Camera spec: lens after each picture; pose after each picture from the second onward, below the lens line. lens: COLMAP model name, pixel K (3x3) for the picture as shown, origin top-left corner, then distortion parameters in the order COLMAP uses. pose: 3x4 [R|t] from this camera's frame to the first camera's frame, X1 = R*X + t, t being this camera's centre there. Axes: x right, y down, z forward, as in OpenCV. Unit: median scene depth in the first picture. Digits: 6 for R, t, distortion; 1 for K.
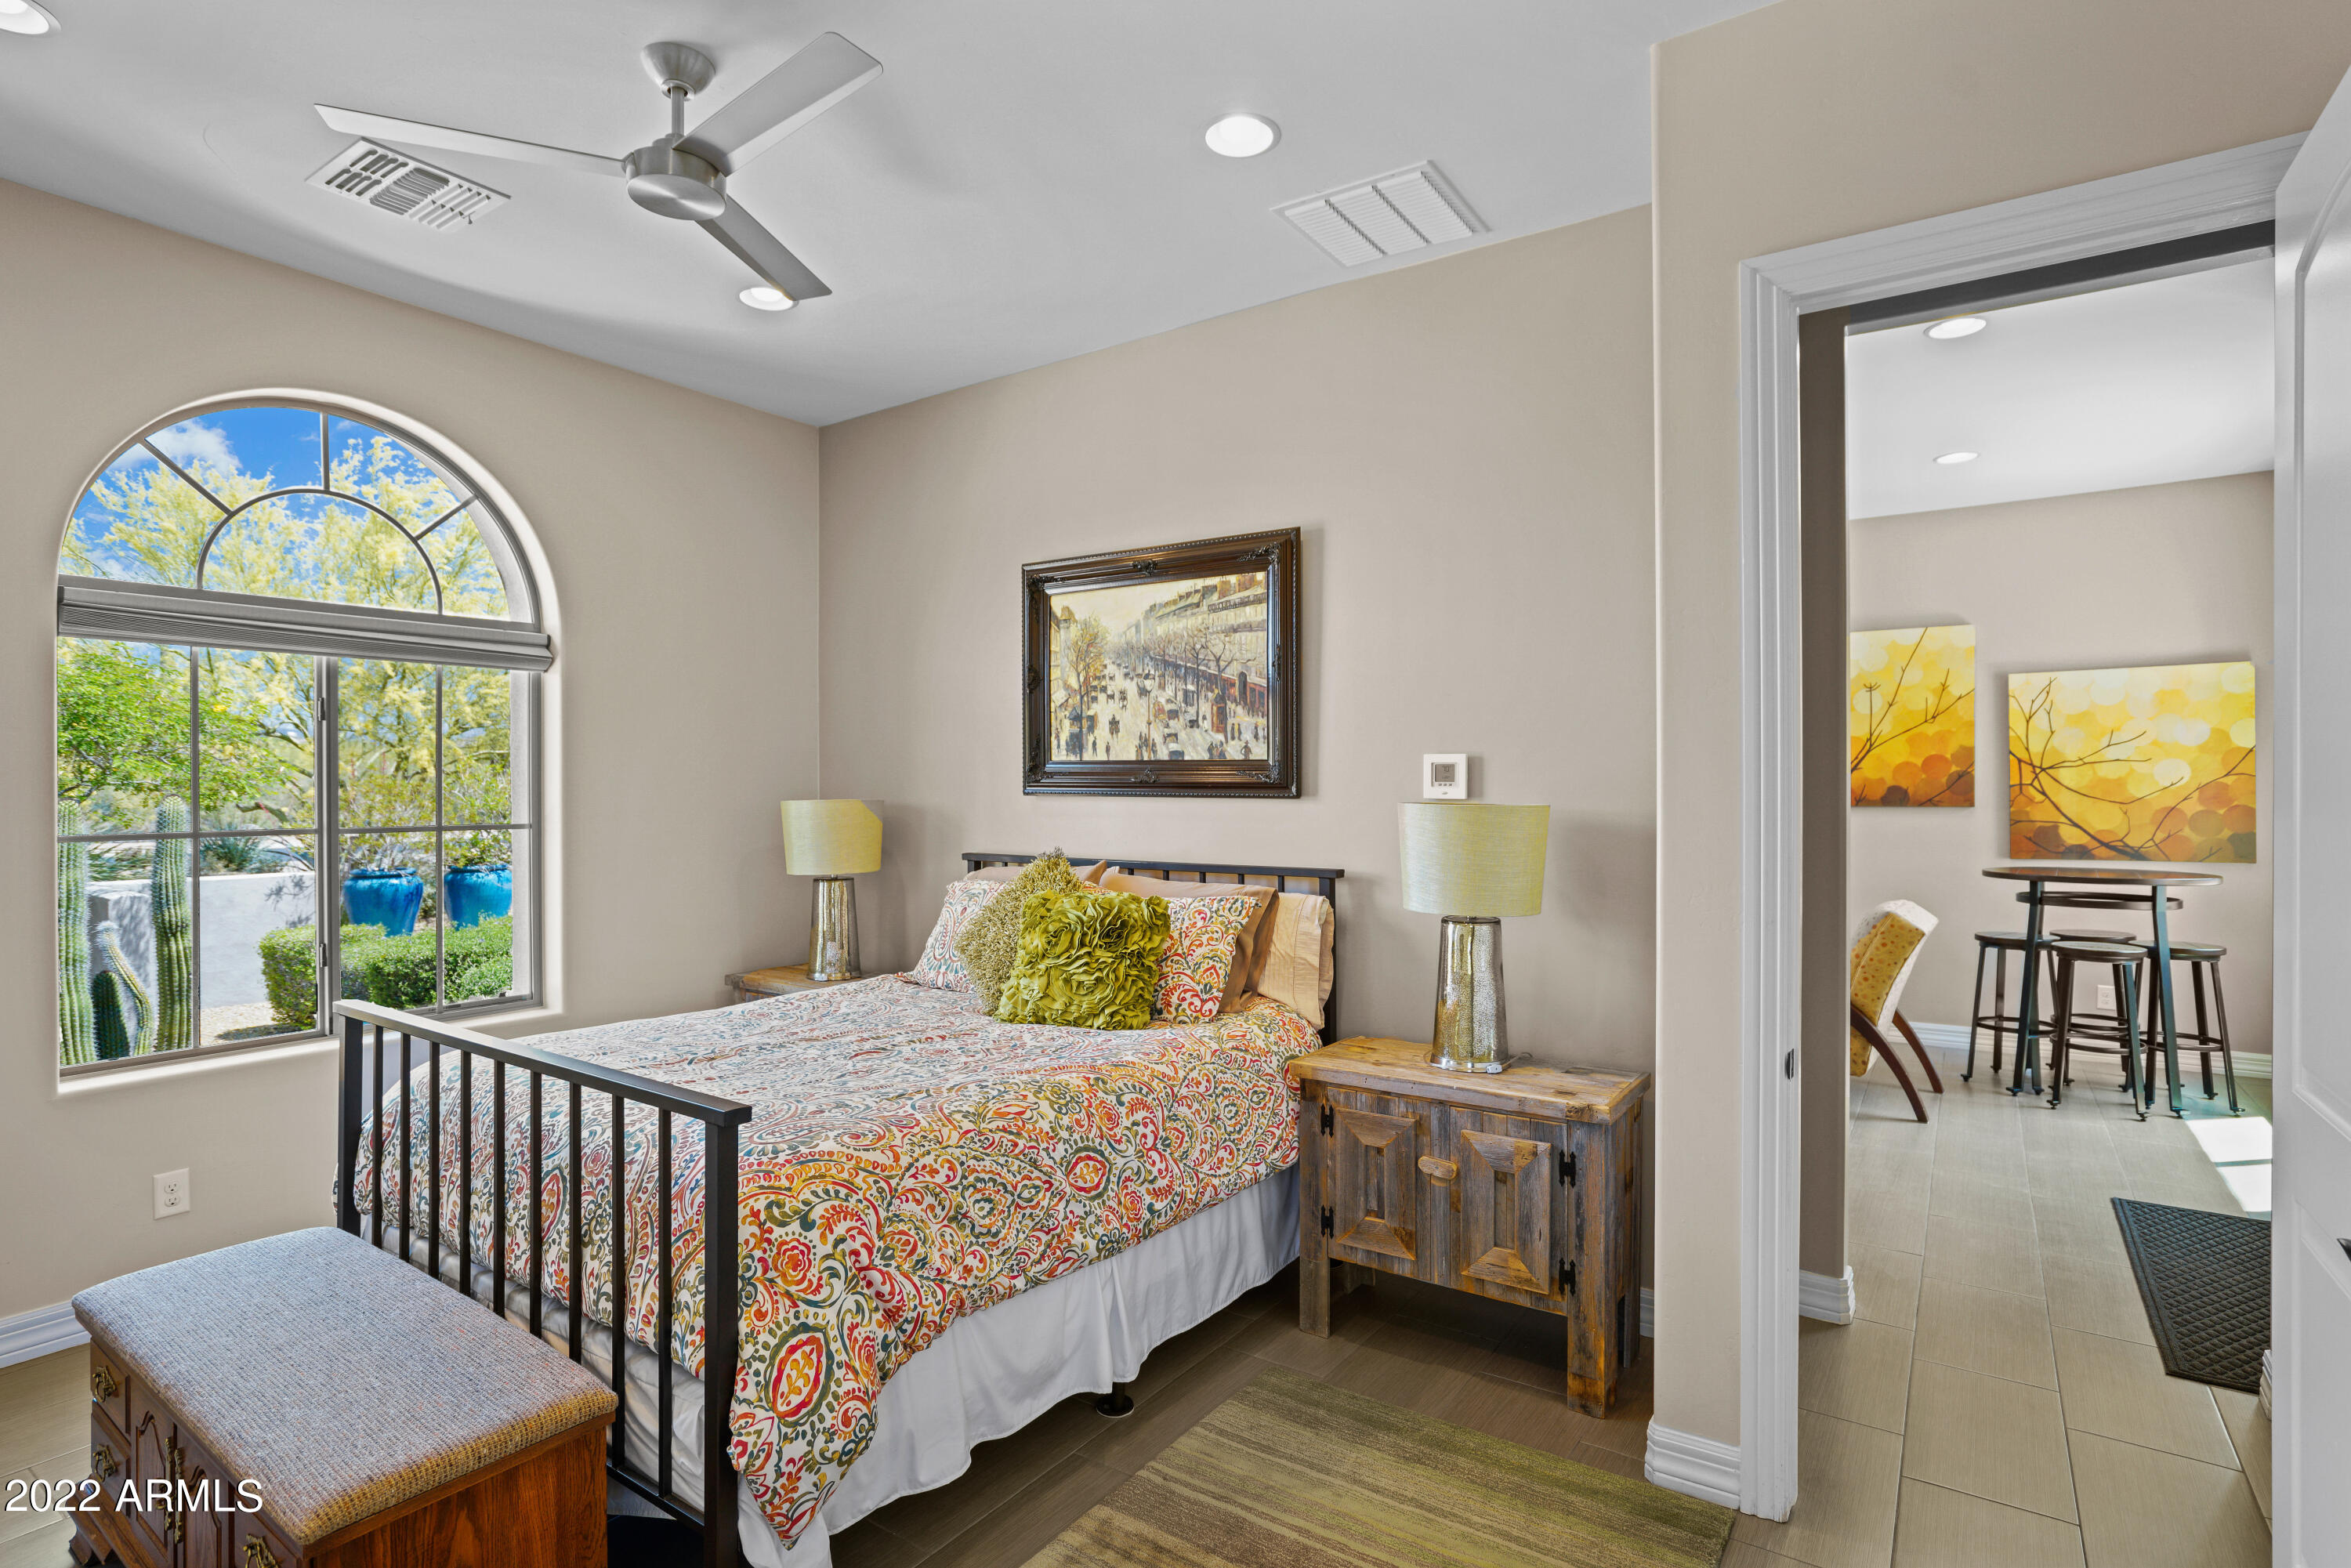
lens RADIAL K [[1201.7, 0, 1169.1], [0, 1201.7, 787.2], [0, 0, 1]] dist [-0.001410, 0.000731]
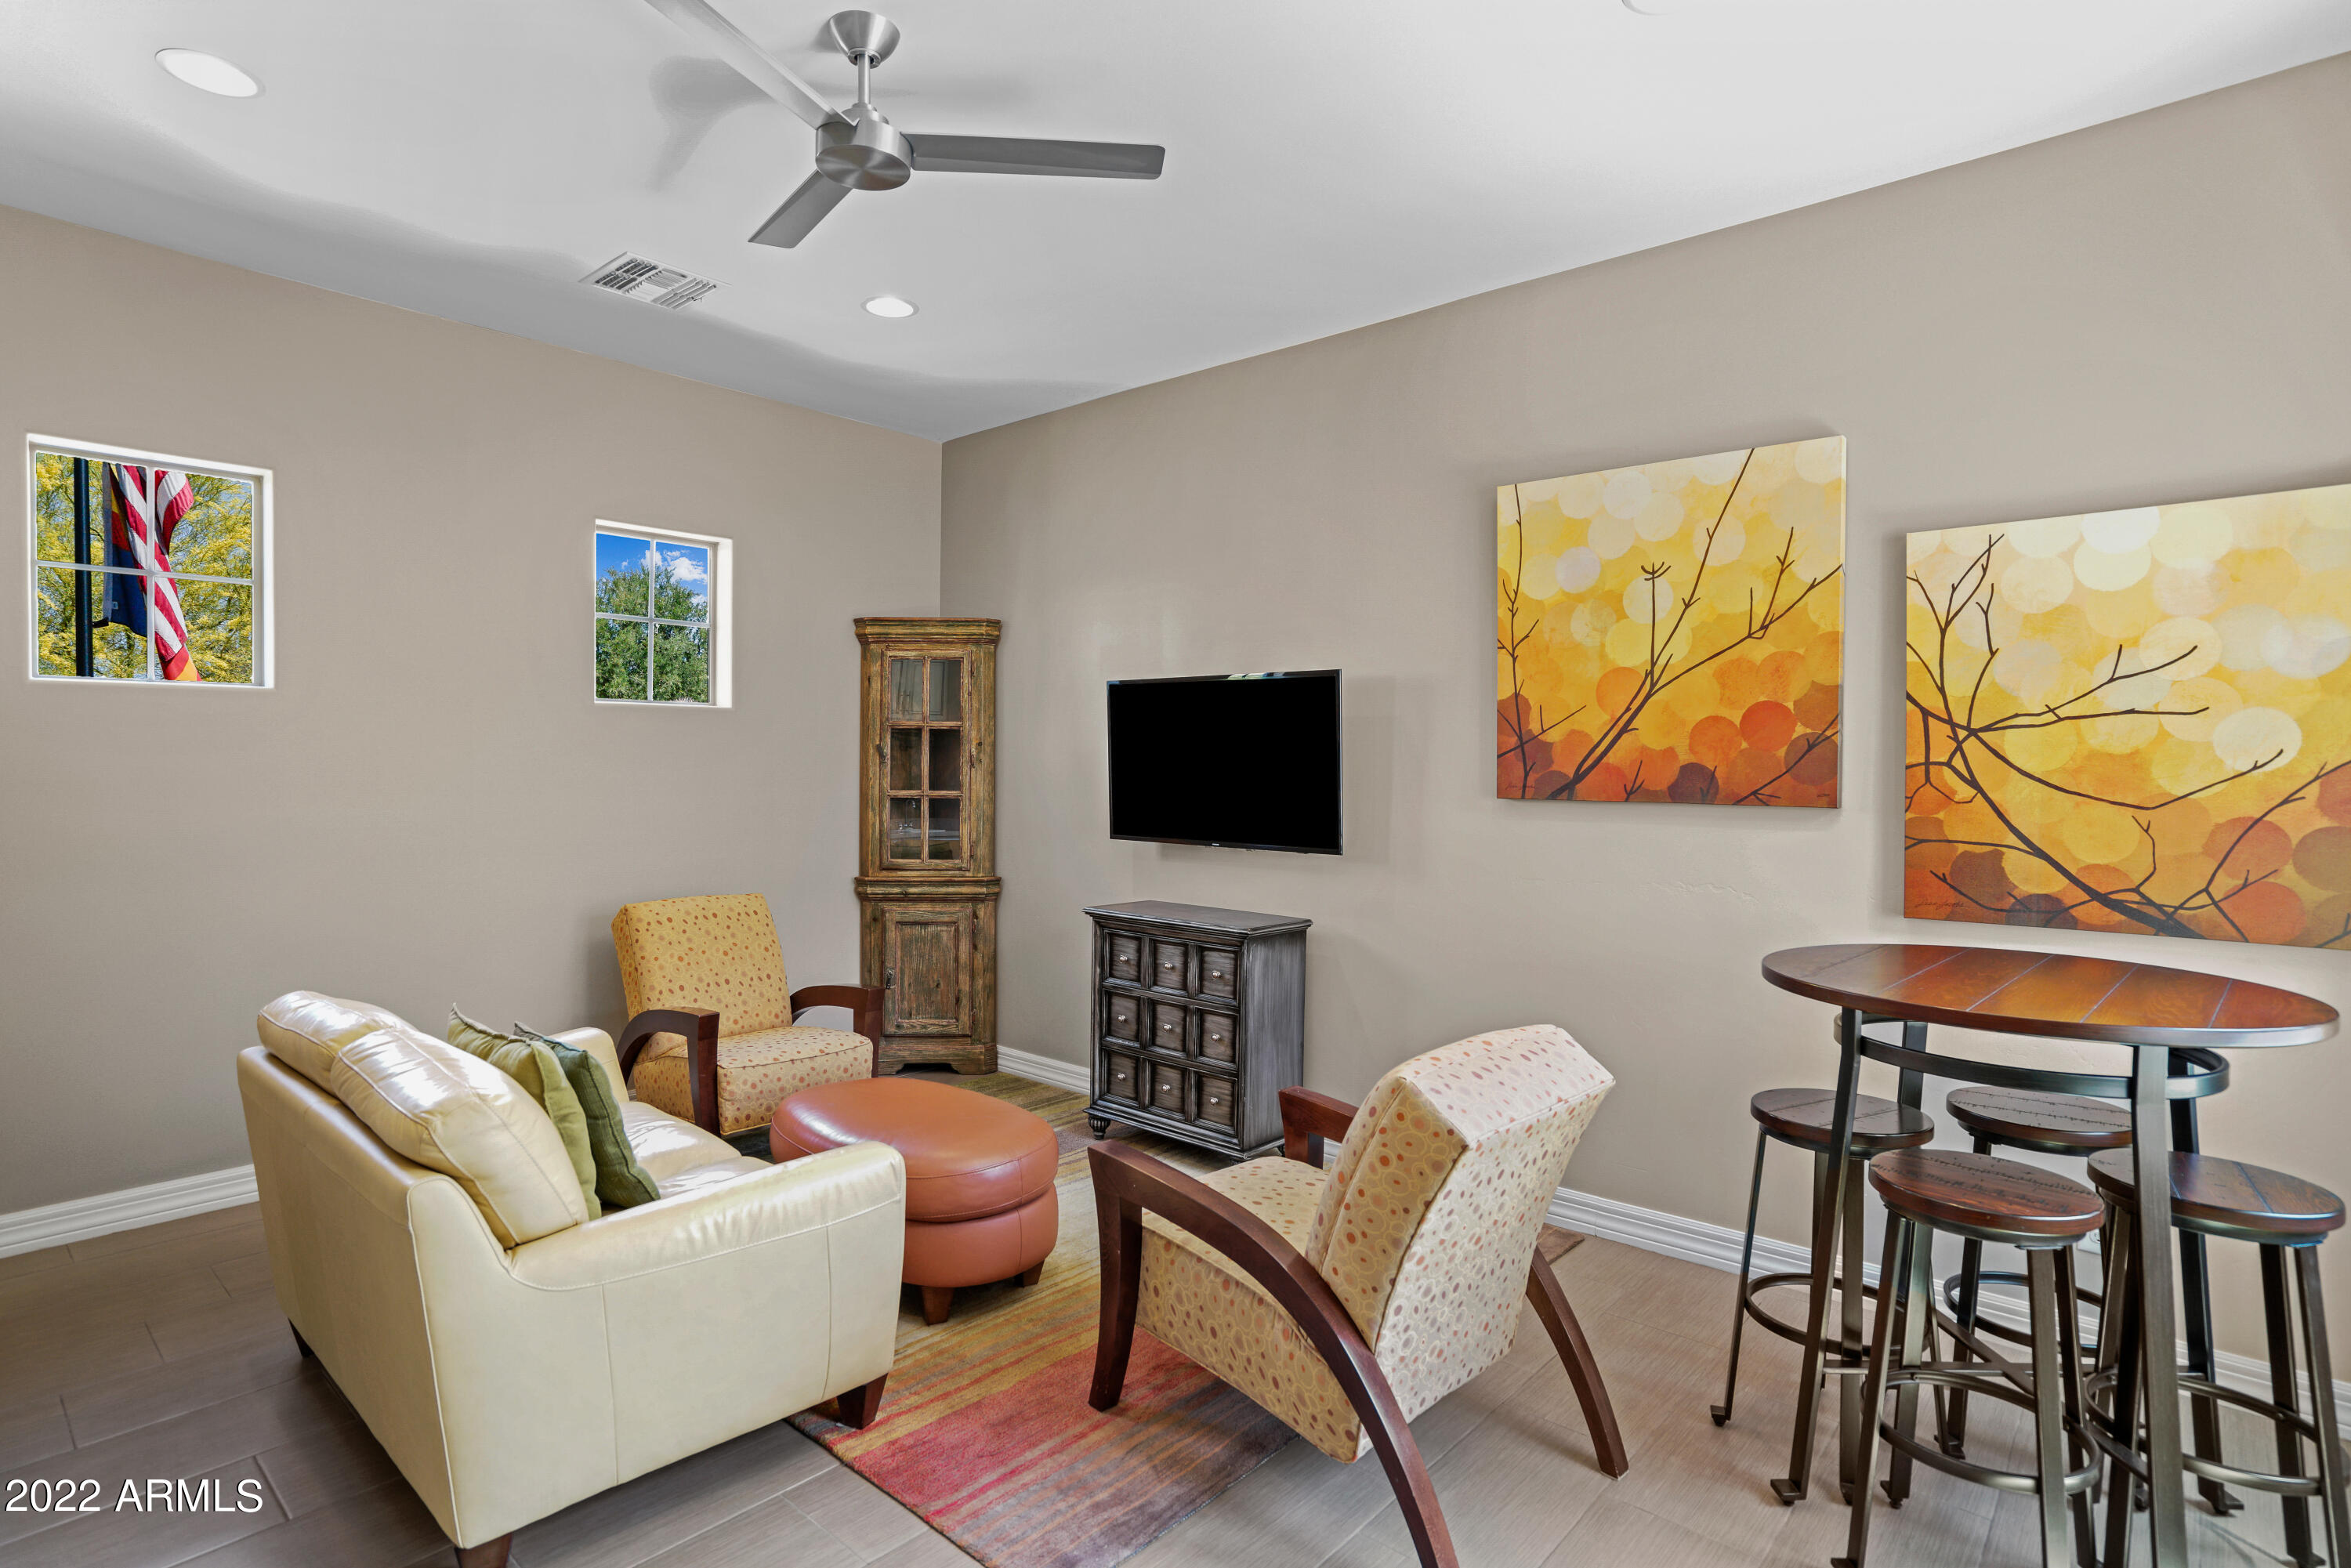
lens RADIAL K [[1201.7, 0, 1171.3], [0, 1201.7, 780.1], [0, 0, 1]] dist [-0.001410, 0.000731]
pose [[0.993256, 0.013979, -0.115093, 0.468365], [-0.011935, 0.999759, 0.018437, -0.000951], [0.115323, -0.016939, 0.993184, 0.494201]]
